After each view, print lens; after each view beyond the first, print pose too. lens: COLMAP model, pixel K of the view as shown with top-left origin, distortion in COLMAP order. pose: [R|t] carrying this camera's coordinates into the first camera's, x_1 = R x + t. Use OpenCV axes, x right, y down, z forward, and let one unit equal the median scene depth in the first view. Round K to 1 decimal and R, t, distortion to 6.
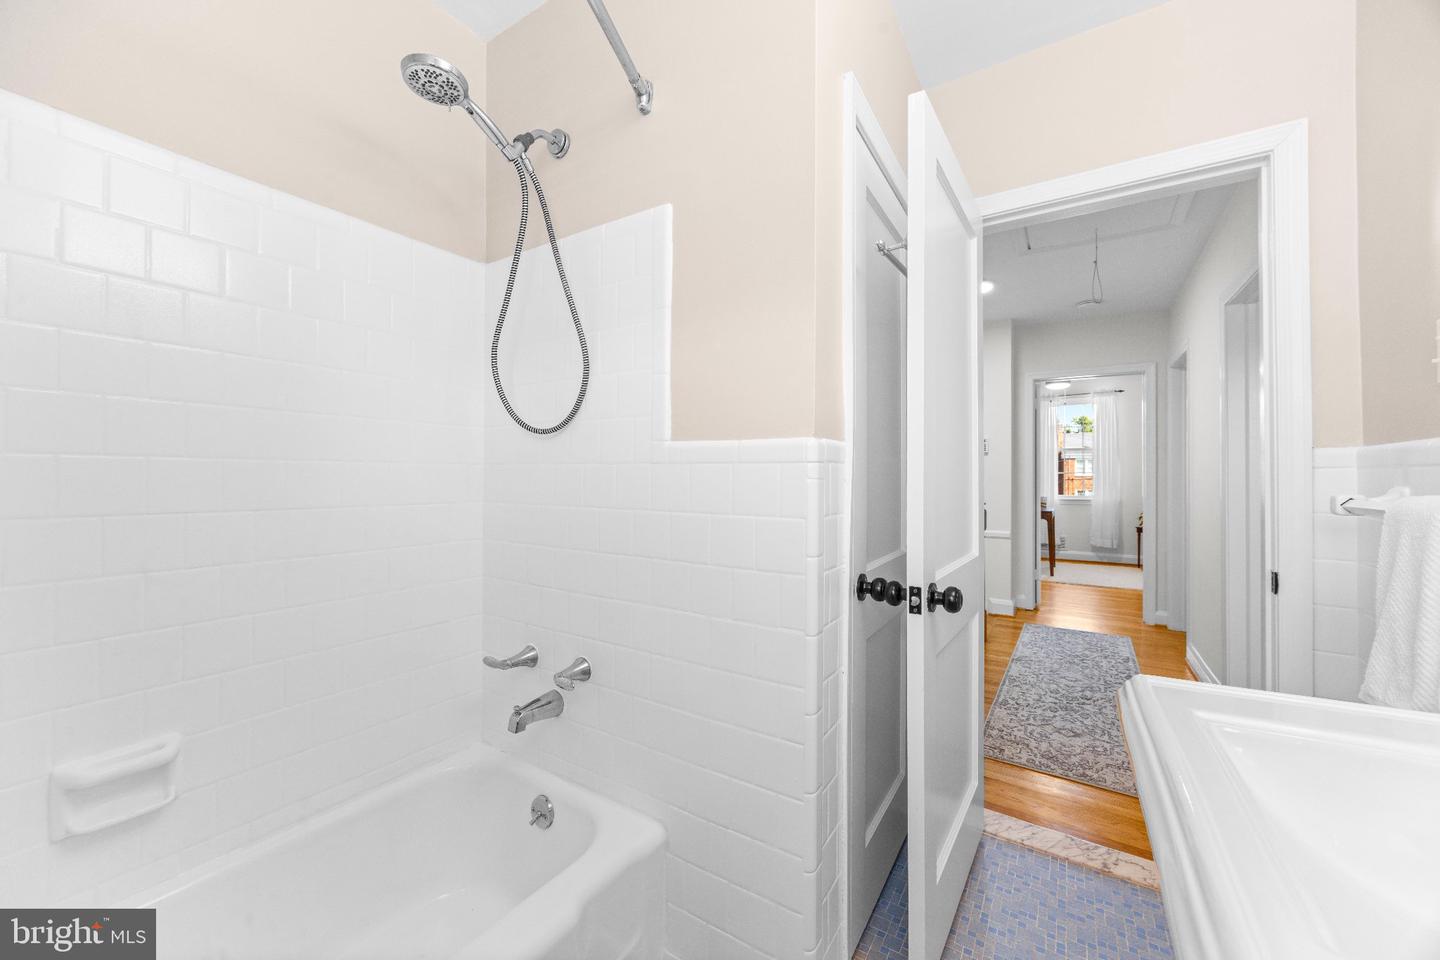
lens RADIAL K [[542.1, 0, 719.9], [0, 542.1, 478.9], [0, 0, 1]] dist [-0.001943, 0.000103]
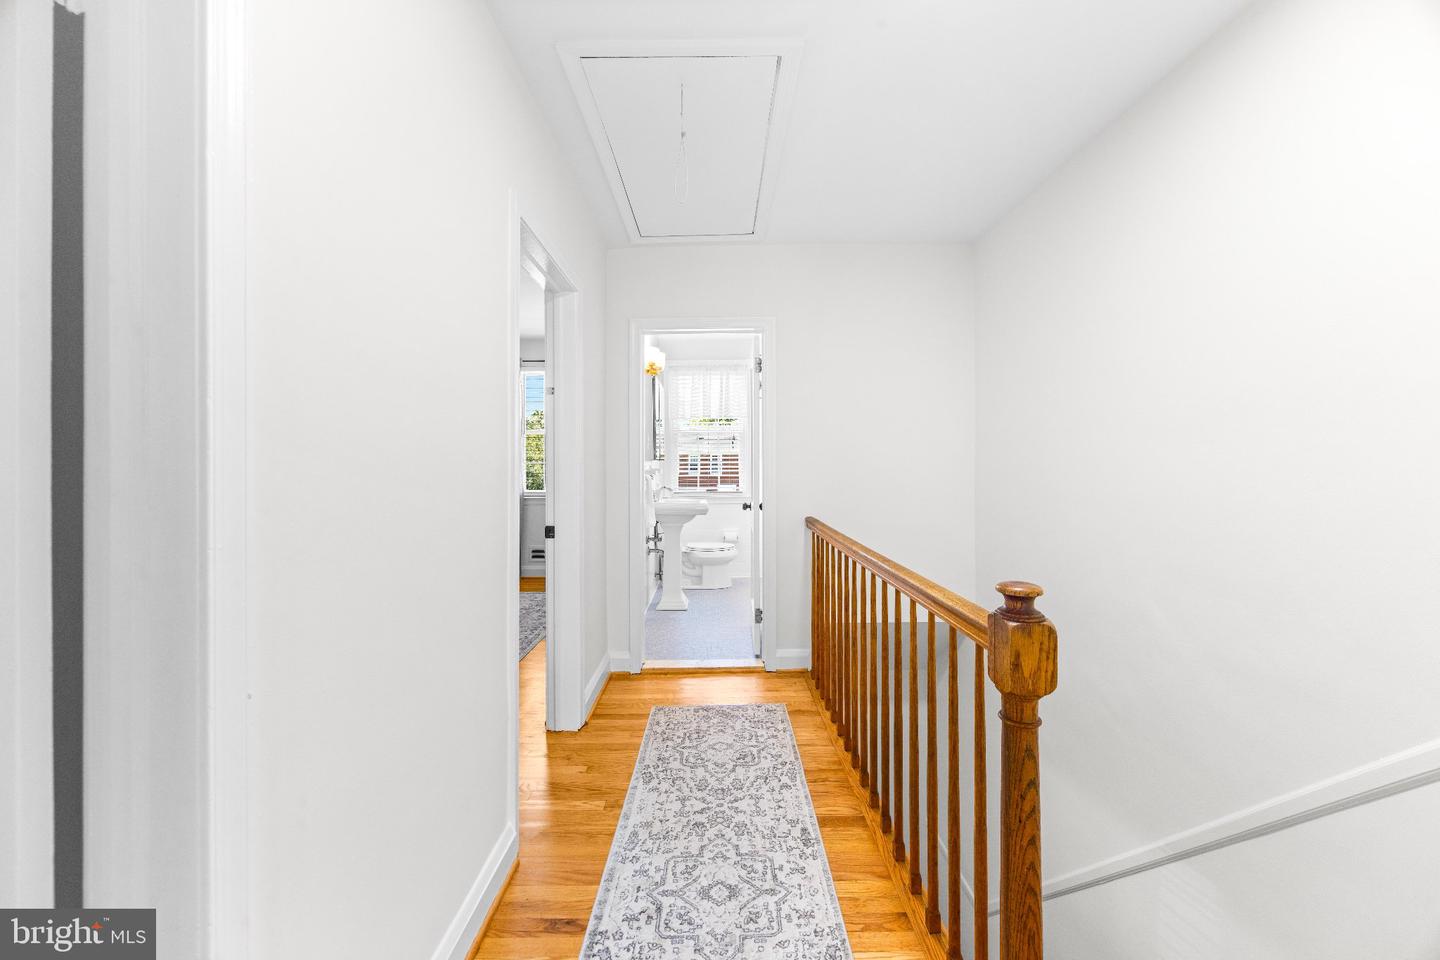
lens RADIAL K [[542.1, 0, 717.2], [0, 542.1, 471.0], [0, 0, 1]] dist [-0.001943, 0.000103]
pose [[-0.836148, 0.000089, -0.548504, 1.007860], [-0.000824, 0.999999, 0.001419, -0.009513], [0.548504, 0.001639, -0.836146, 1.545814]]
